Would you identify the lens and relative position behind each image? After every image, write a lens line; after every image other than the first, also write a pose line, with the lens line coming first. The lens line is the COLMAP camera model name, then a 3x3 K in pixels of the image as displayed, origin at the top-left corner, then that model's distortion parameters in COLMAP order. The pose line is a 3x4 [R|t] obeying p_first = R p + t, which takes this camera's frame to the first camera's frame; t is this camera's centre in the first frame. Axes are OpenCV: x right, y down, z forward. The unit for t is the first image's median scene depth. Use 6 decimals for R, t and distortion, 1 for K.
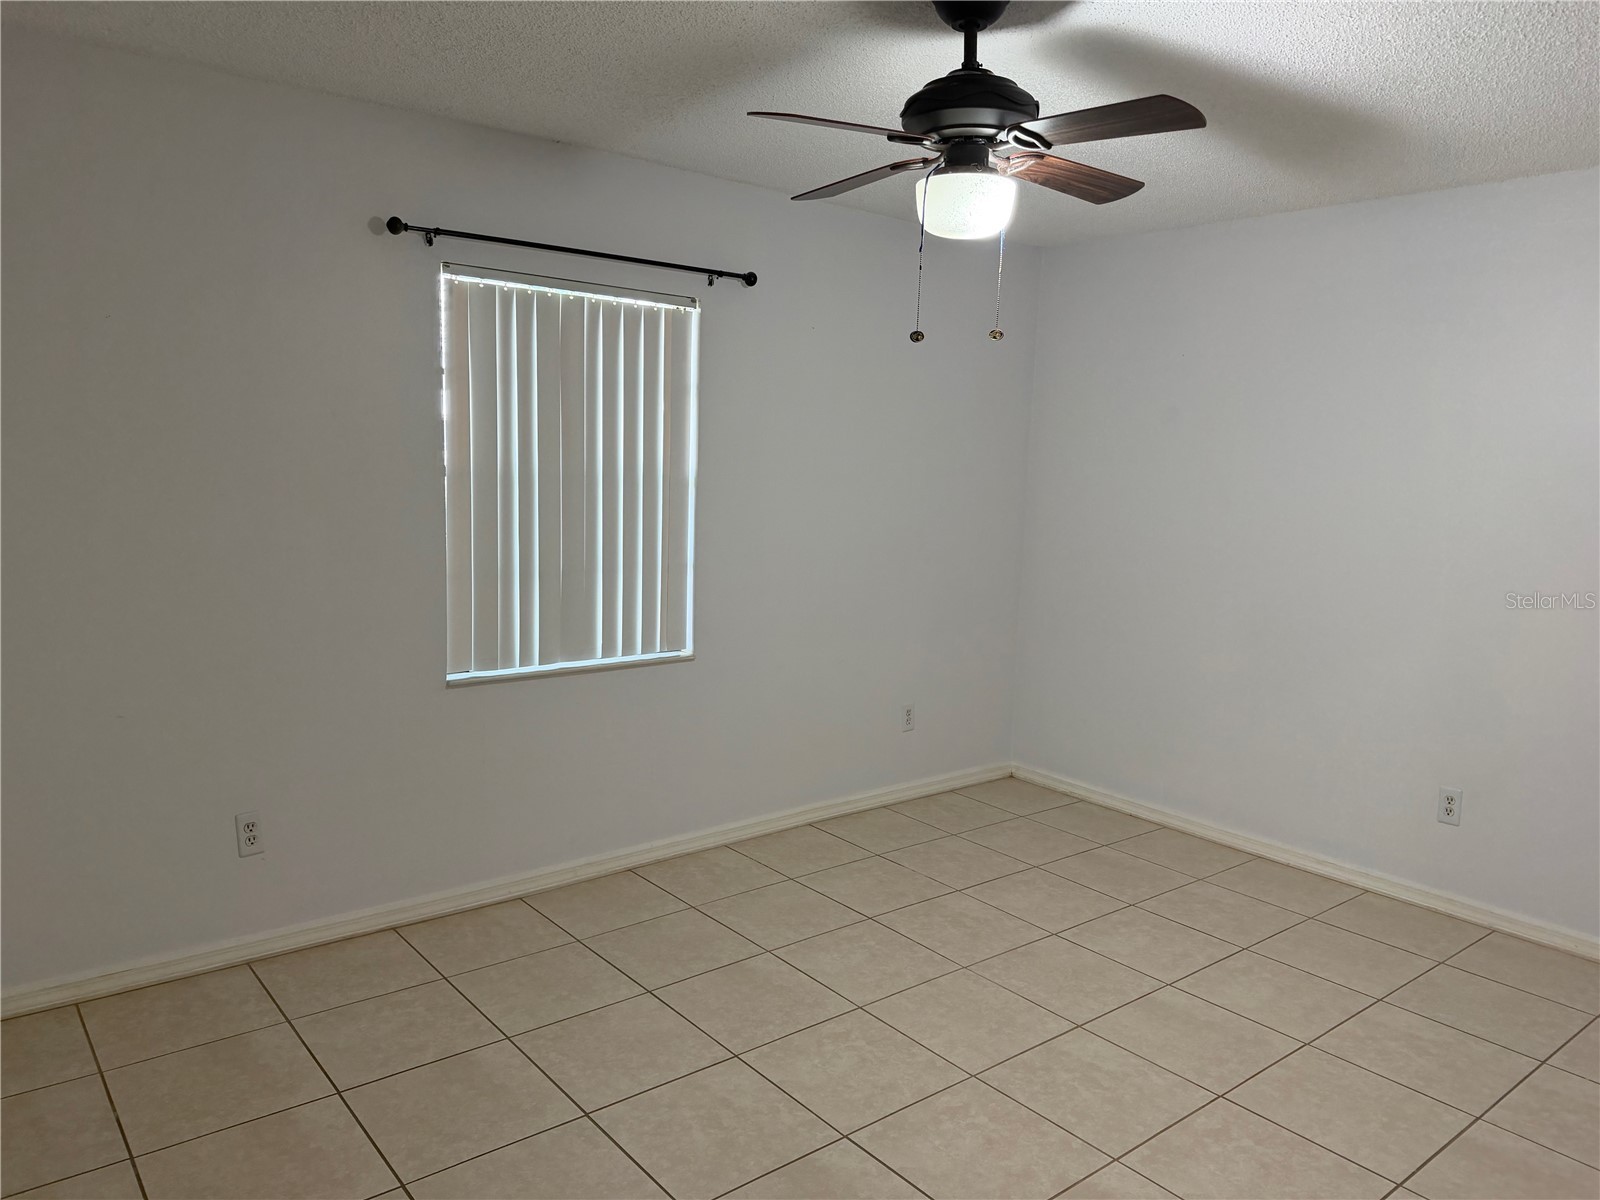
lens RADIAL K [[1124.0, 0, 803.1], [0, 1124.0, 601.6], [0, 0, 1]] dist [0.028940, -0.038797]
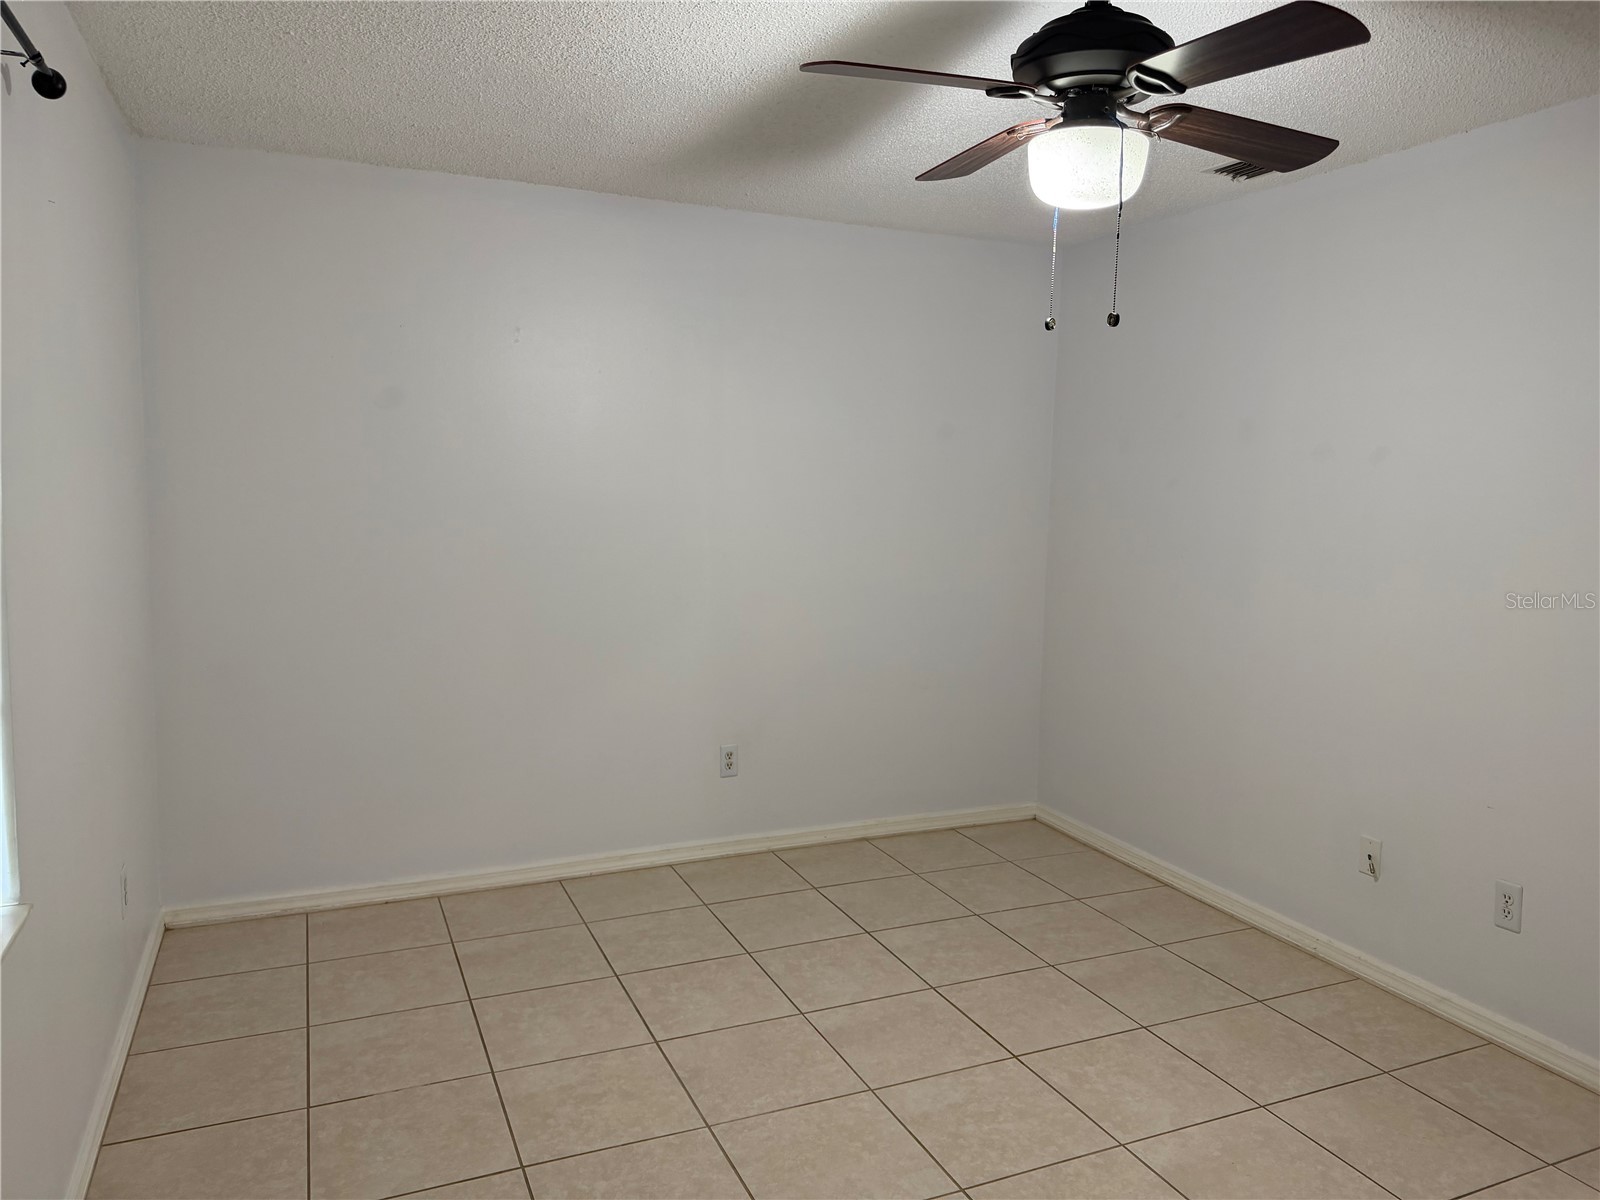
lens RADIAL K [[1129.7, 0, 820.4], [0, 1129.7, 608.5], [0, 0, 1]] dist [0.137280, -0.194967]
pose [[0.257972, -0.144097, 0.955346, -0.485777], [0.112986, 0.986530, 0.118291, -0.097044], [-0.959523, 0.077425, 0.270778, 0.625002]]
